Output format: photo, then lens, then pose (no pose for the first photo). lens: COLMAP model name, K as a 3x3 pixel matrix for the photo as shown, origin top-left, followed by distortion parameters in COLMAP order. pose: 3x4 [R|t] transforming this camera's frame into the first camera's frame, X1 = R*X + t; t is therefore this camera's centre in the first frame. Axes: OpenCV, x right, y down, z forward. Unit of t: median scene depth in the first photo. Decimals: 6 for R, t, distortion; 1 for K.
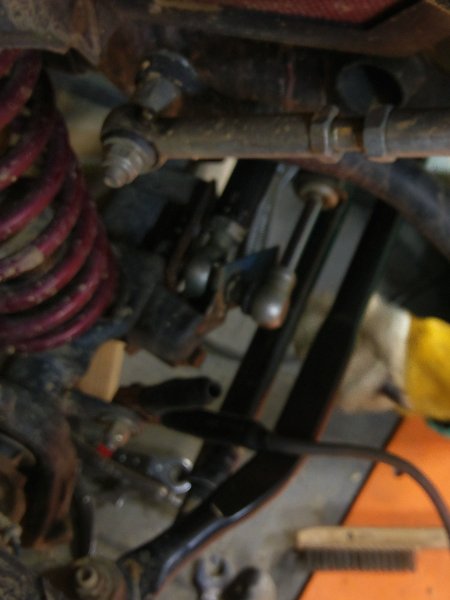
lens RADIAL K [[930.2, 0, 222.8], [0, 930.2, 297.4], [0, 0, 1]] dist [0.052463, 0.000000]
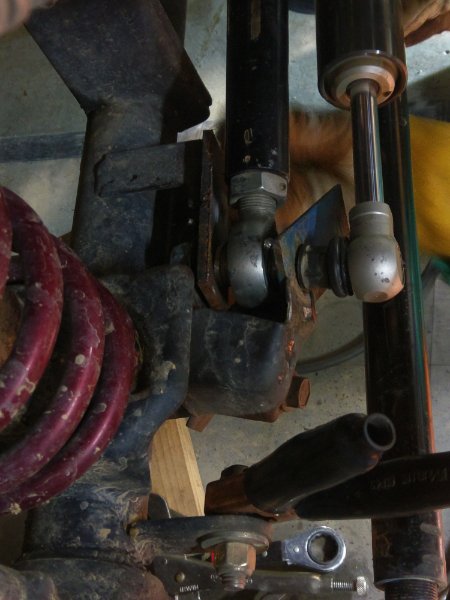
lens RADIAL K [[791.9, 0, 230.9], [0, 791.9, 301.0], [0, 0, 1]] dist [0.006250, 0.000000]
pose [[0.910324, -0.413894, 0.001354, -0.048228], [0.413334, 0.908913, -0.055071, 0.020491], [0.021563, 0.050692, 0.998482, 0.480774]]
